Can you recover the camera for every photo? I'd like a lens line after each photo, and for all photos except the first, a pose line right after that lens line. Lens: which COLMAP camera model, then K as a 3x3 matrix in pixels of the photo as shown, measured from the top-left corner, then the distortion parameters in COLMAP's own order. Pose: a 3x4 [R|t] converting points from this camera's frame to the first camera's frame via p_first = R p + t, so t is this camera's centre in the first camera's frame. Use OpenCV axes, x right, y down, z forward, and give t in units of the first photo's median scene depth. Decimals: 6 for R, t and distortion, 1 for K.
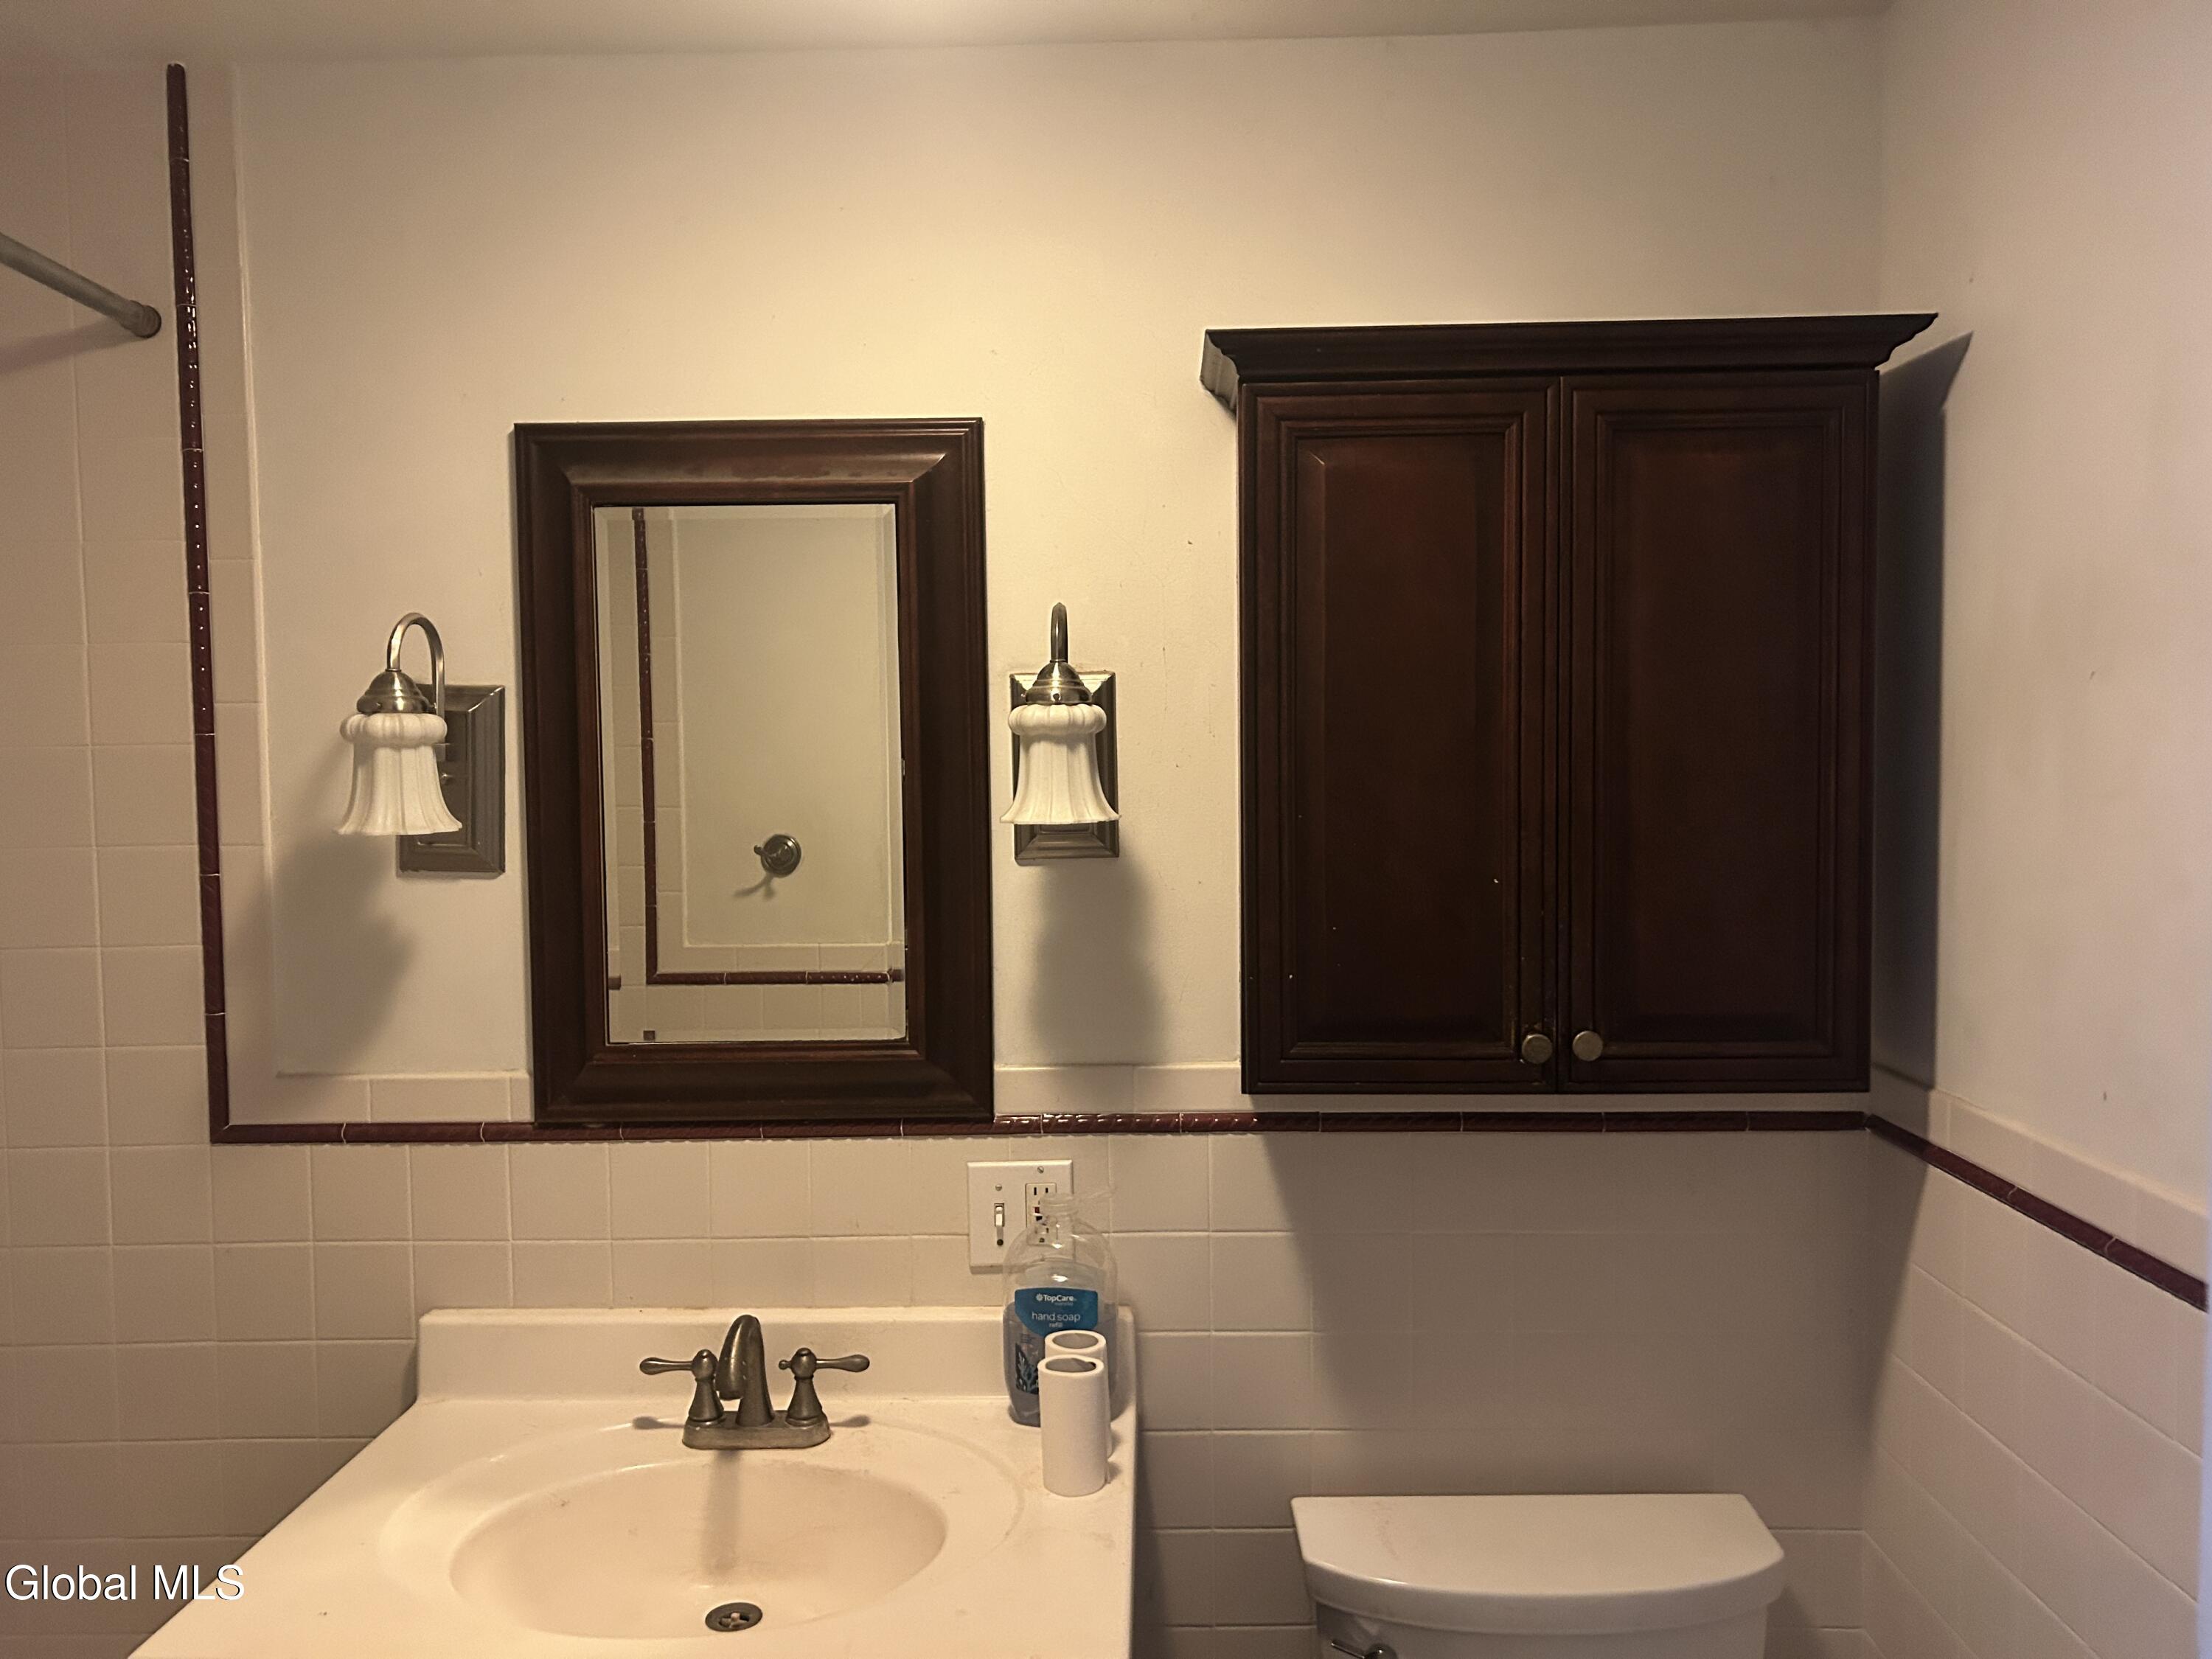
lens RADIAL K [[1670.5, 0, 1132.5], [0, 1670.5, 842.4], [0, 0, 1]] dist [0.057993, -0.073759]
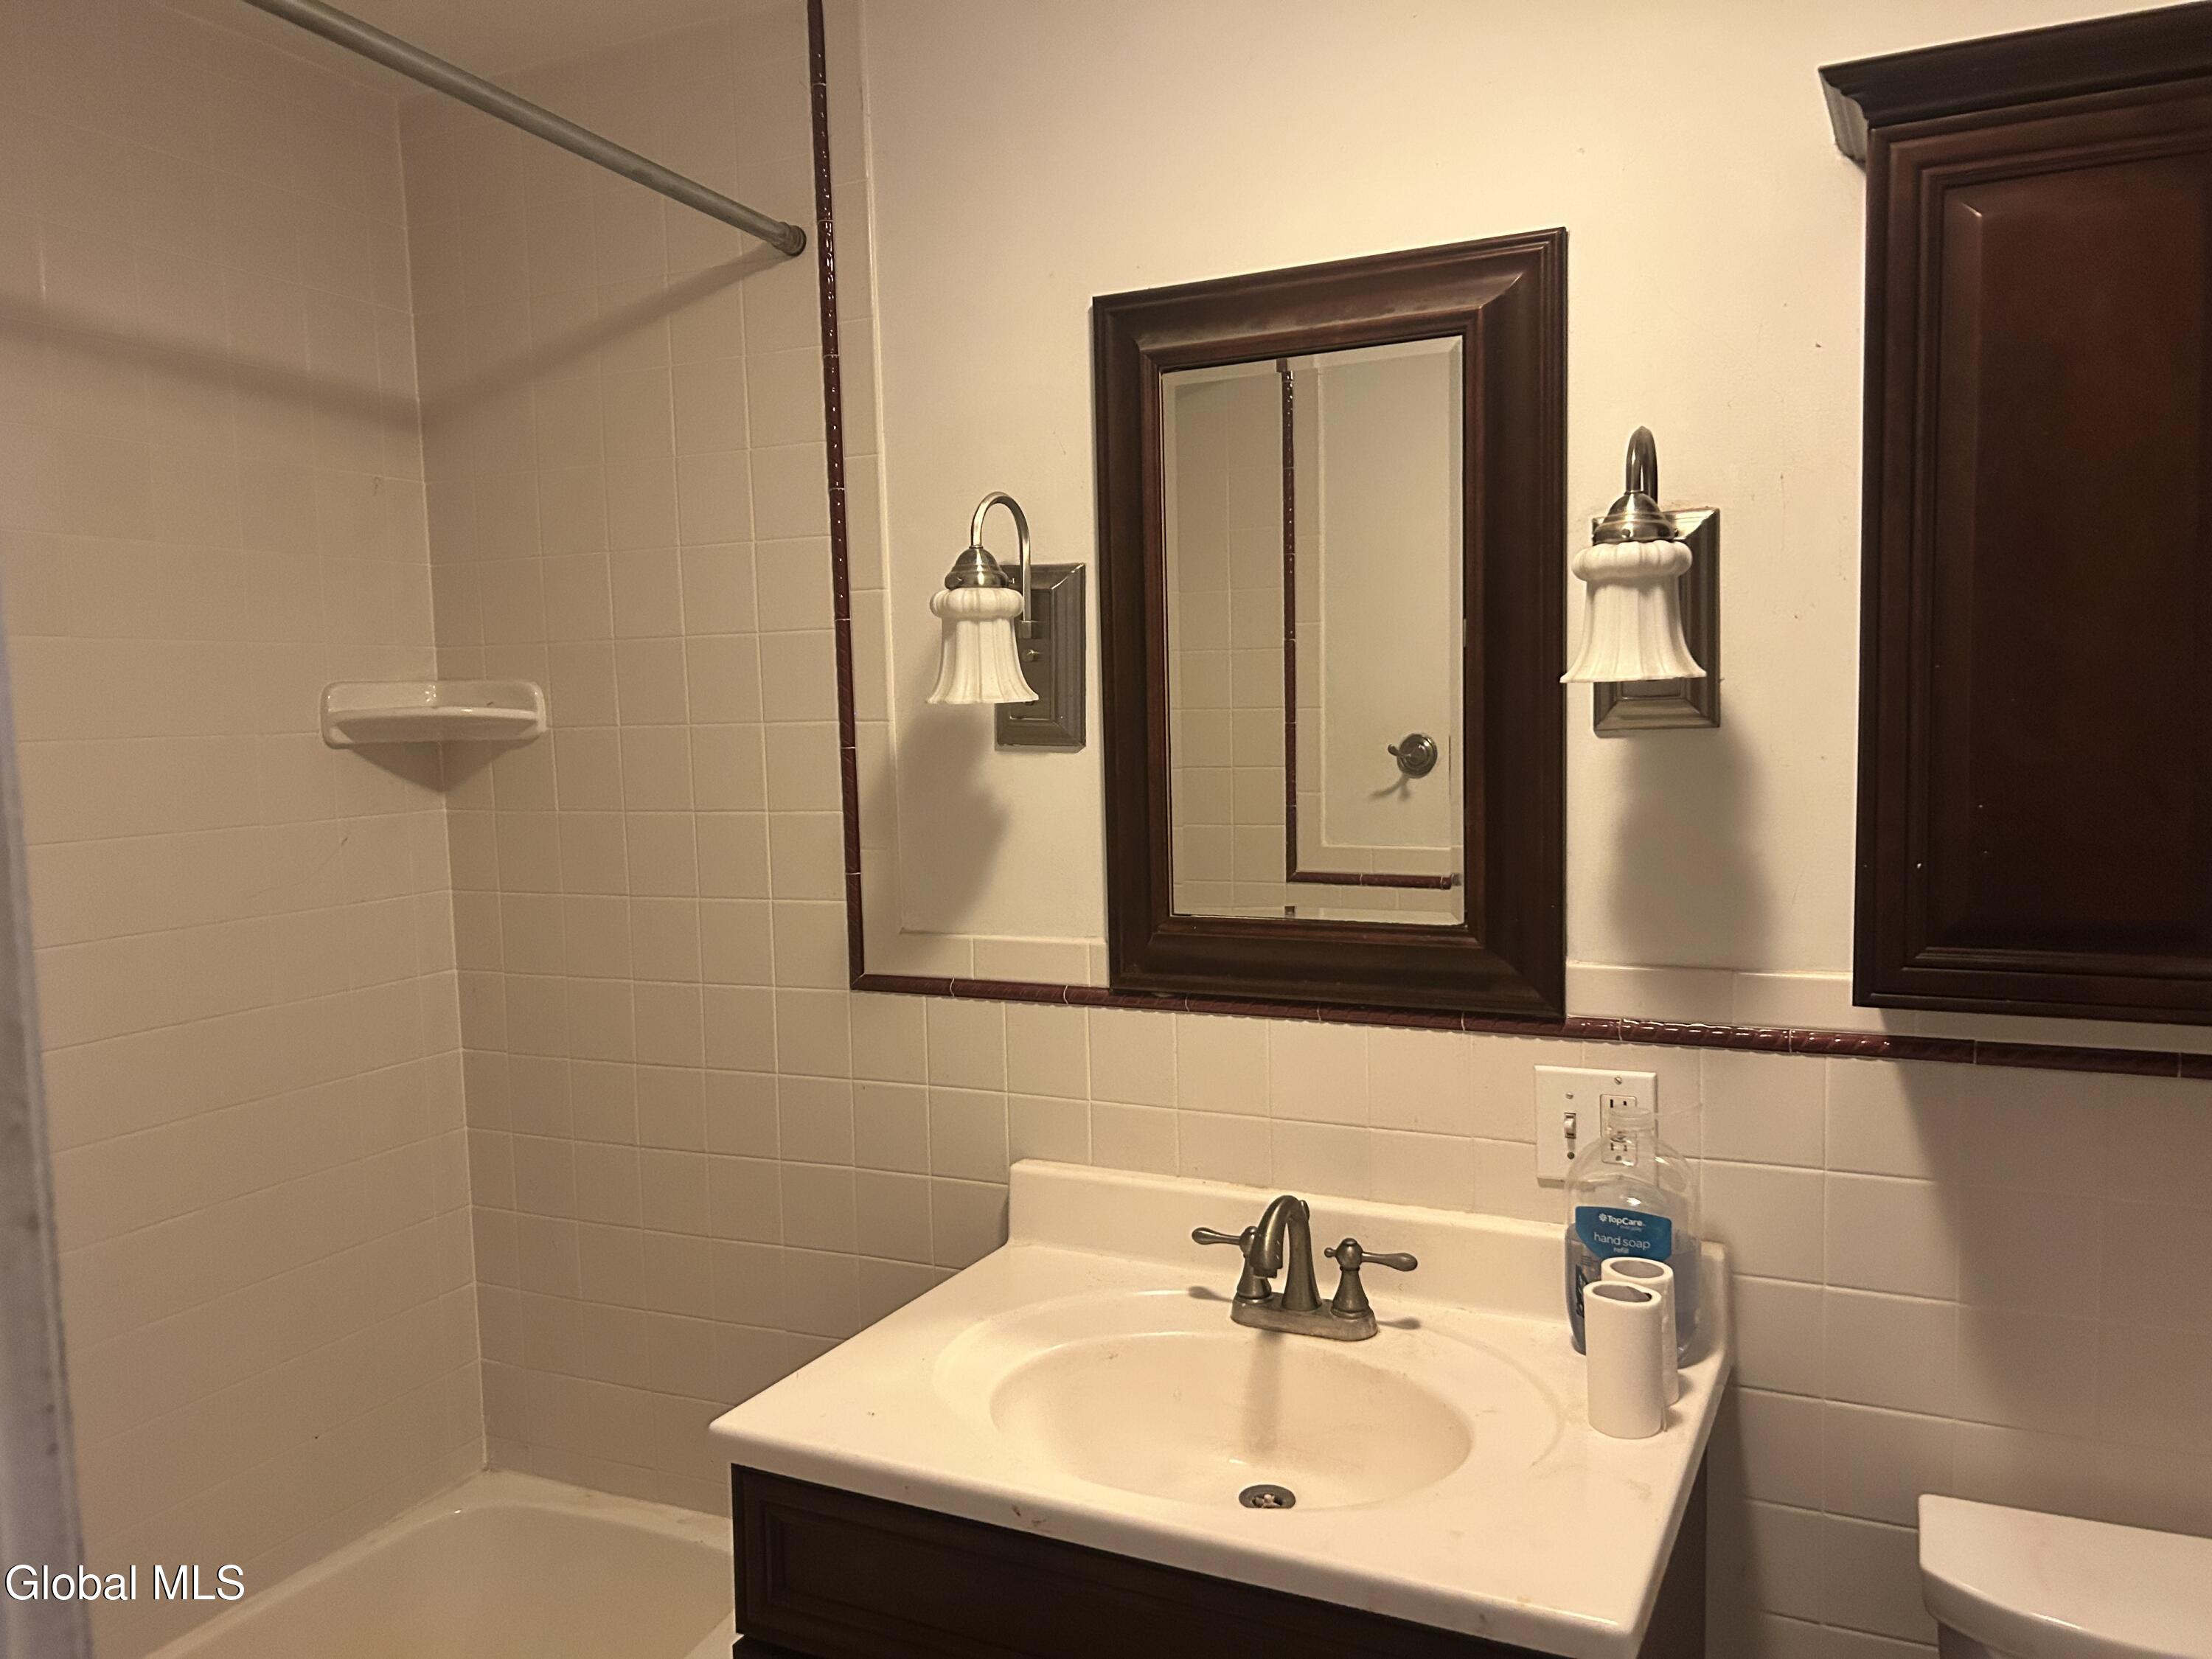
lens RADIAL K [[1670.5, 0, 1120.3], [0, 1670.5, 852.1], [0, 0, 1]] dist [0.057993, -0.073759]
pose [[0.903537, 0.026932, -0.427664, 0.086458], [-0.008769, 0.998976, 0.044385, 0.038105], [0.428421, -0.036354, 0.902848, 0.086132]]
